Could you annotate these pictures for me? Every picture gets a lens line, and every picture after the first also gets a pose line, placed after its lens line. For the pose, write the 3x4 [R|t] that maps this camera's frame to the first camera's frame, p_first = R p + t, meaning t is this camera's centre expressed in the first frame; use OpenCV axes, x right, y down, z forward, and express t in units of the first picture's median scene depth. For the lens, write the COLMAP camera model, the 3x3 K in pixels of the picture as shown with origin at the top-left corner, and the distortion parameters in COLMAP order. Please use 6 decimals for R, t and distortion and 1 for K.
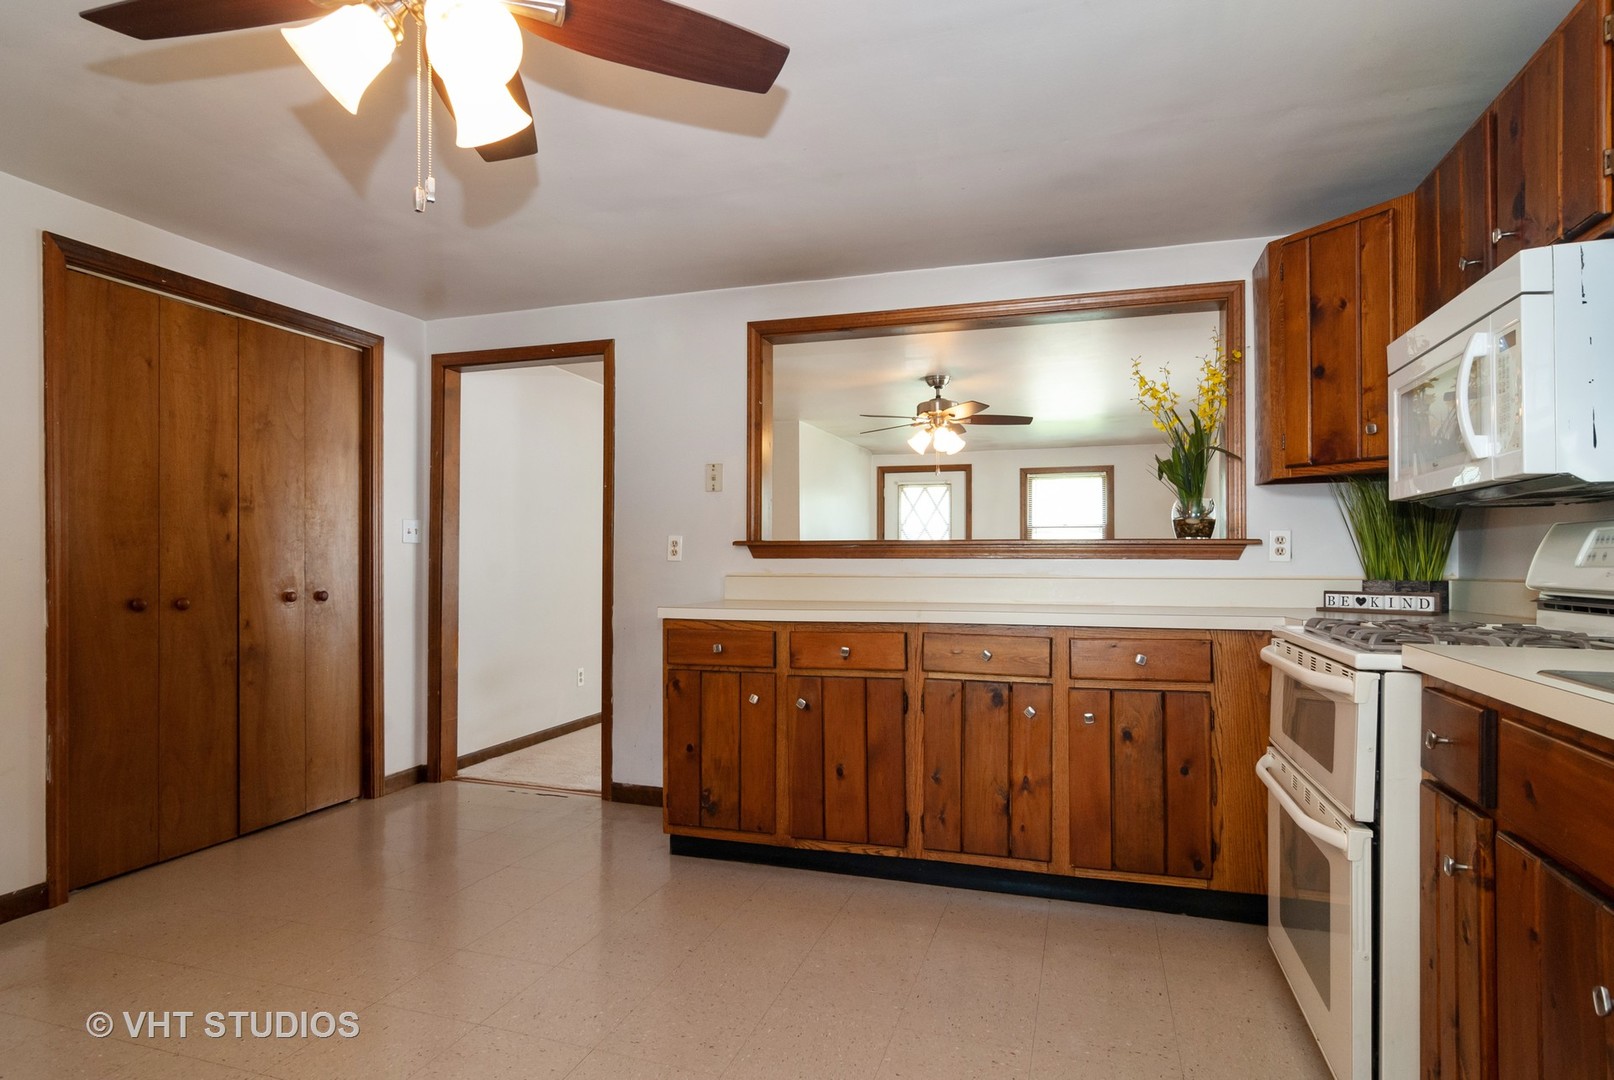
lens RADIAL K [[874.3, 0, 798.6], [0, 874.3, 560.5], [0, 0, 1]] dist [-0.000861, -0.000144]
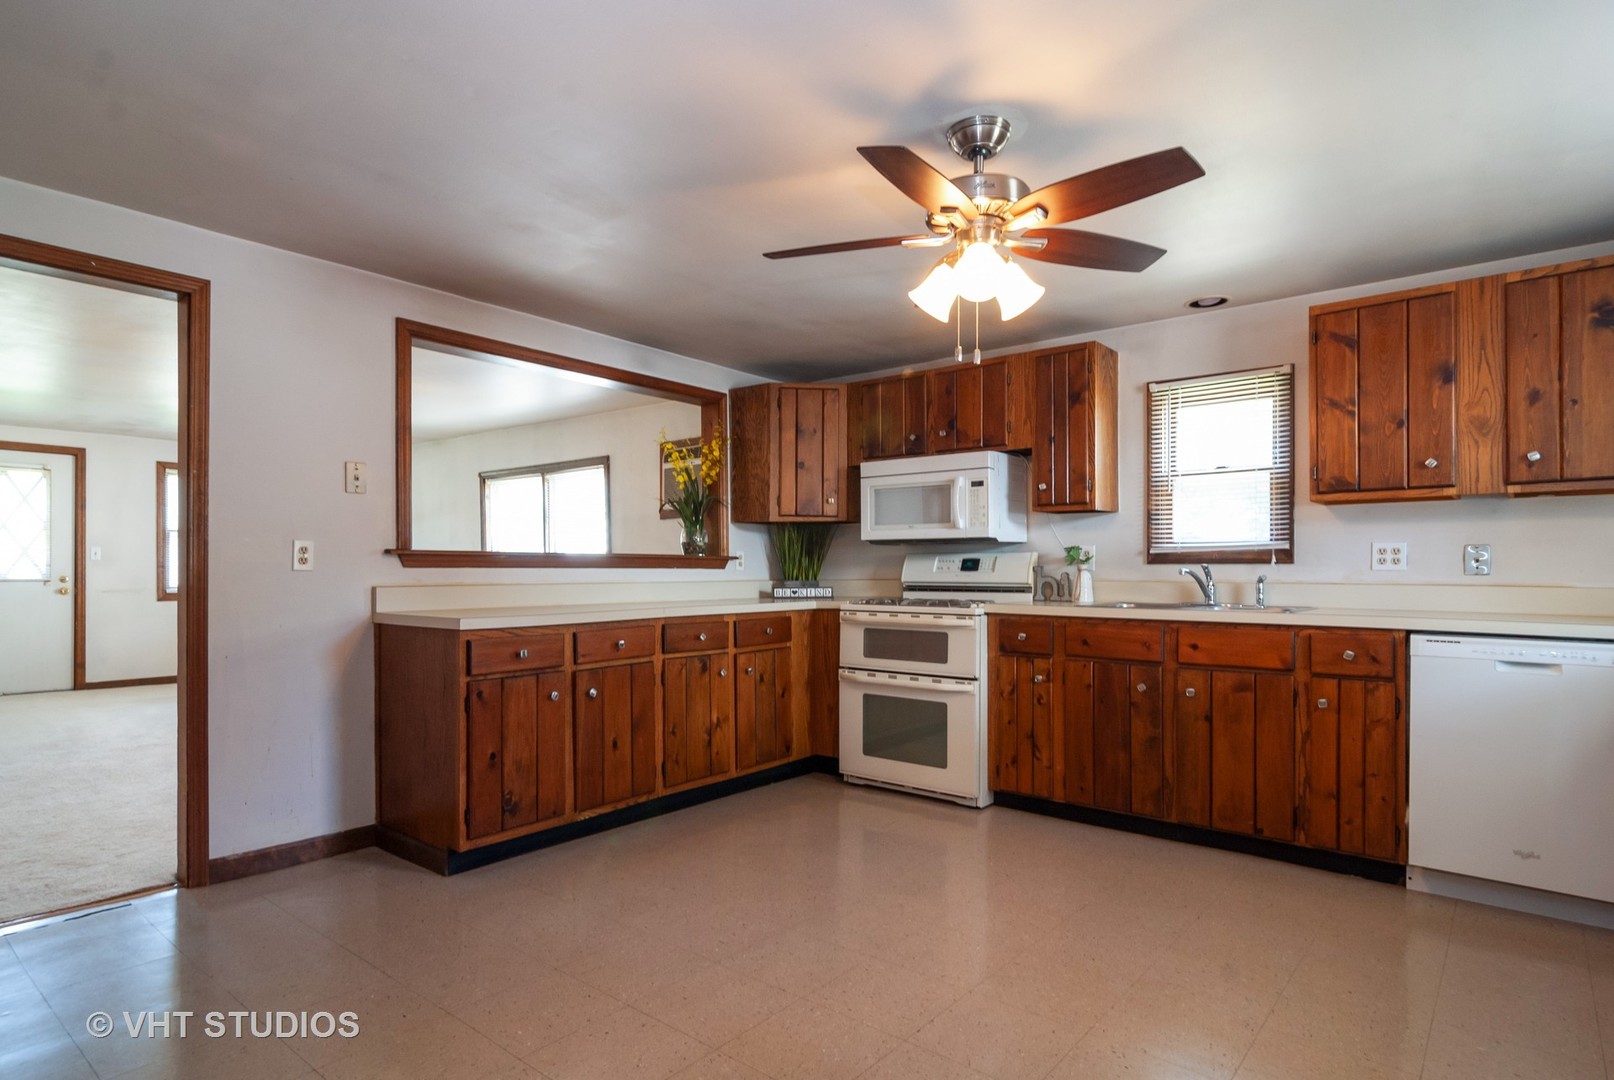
lens RADIAL K [[874.3, 0, 798.6], [0, 874.3, 560.5], [0, 0, 1]] dist [-0.000861, -0.000144]
pose [[0.360817, 0.008483, 0.932598, -0.948120], [-0.000645, 0.999961, -0.008846, -0.002441], [-0.932636, 0.002591, 0.360809, 0.309417]]
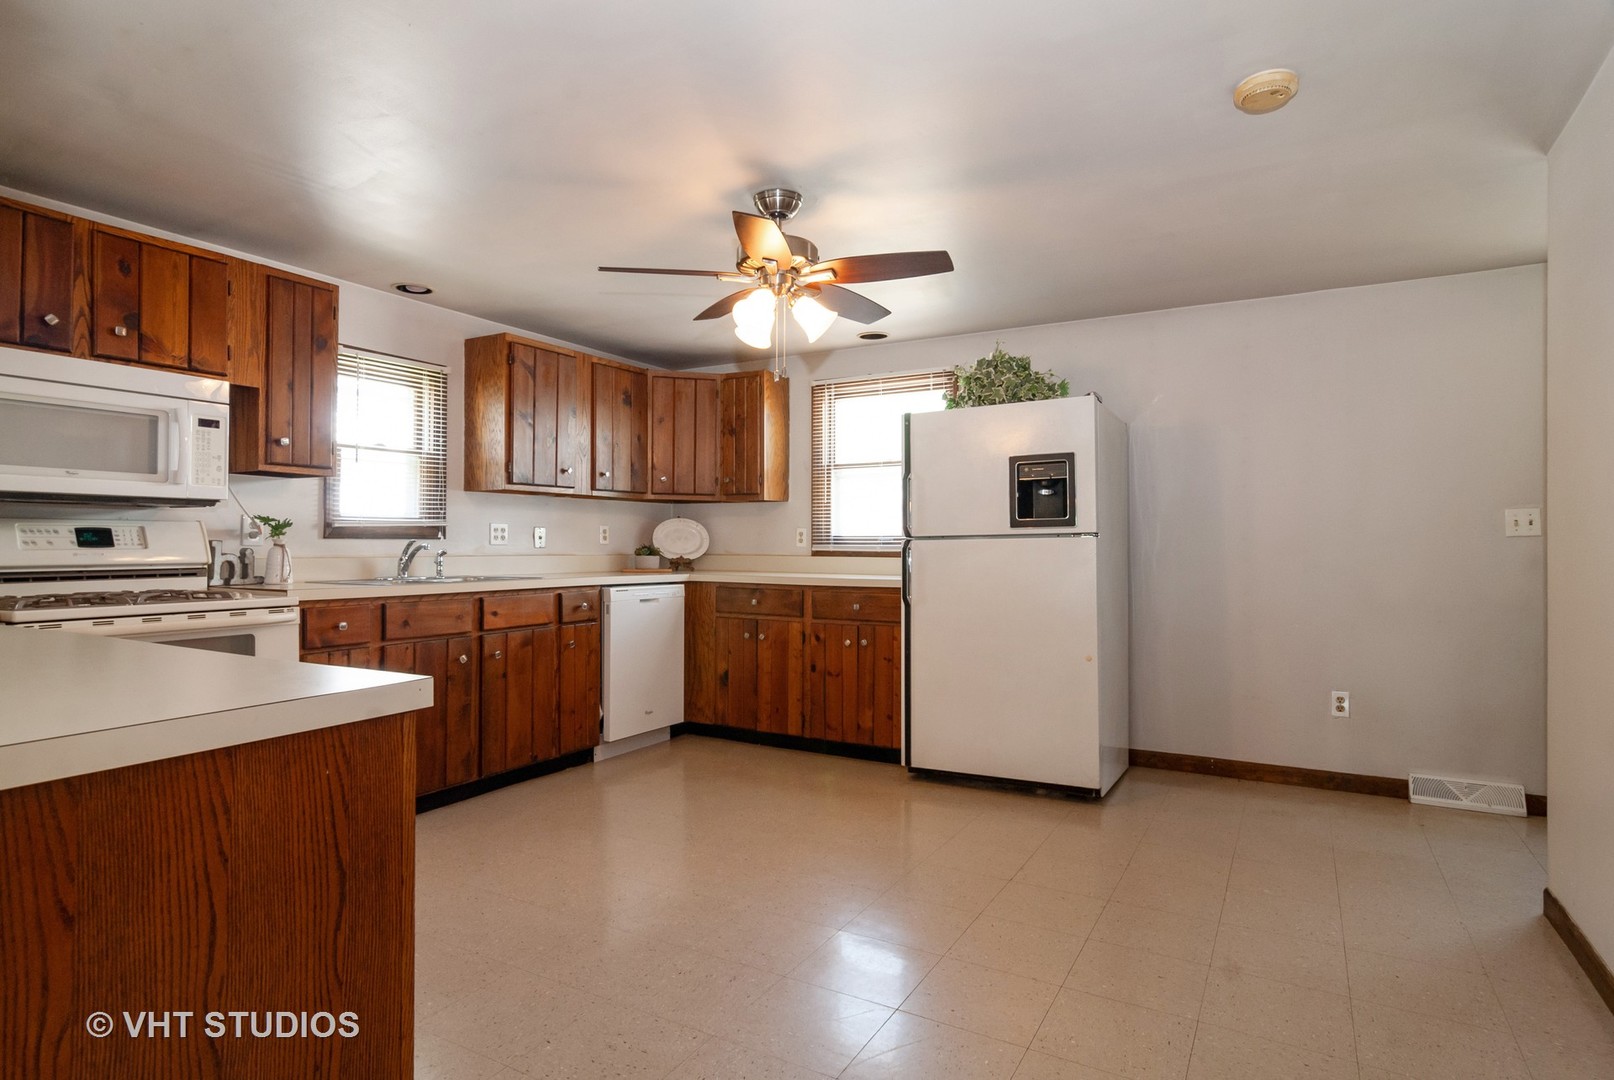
lens RADIAL K [[848.6, 0, 775.6], [0, 848.6, 530.8], [0, 0, 1]] dist [-0.000327, -0.000047]
pose [[-0.975820, 0.004241, 0.218534, -0.379693], [0.000869, 0.999879, -0.015524, -0.000941], [-0.218573, -0.014959, -0.975706, 1.328360]]
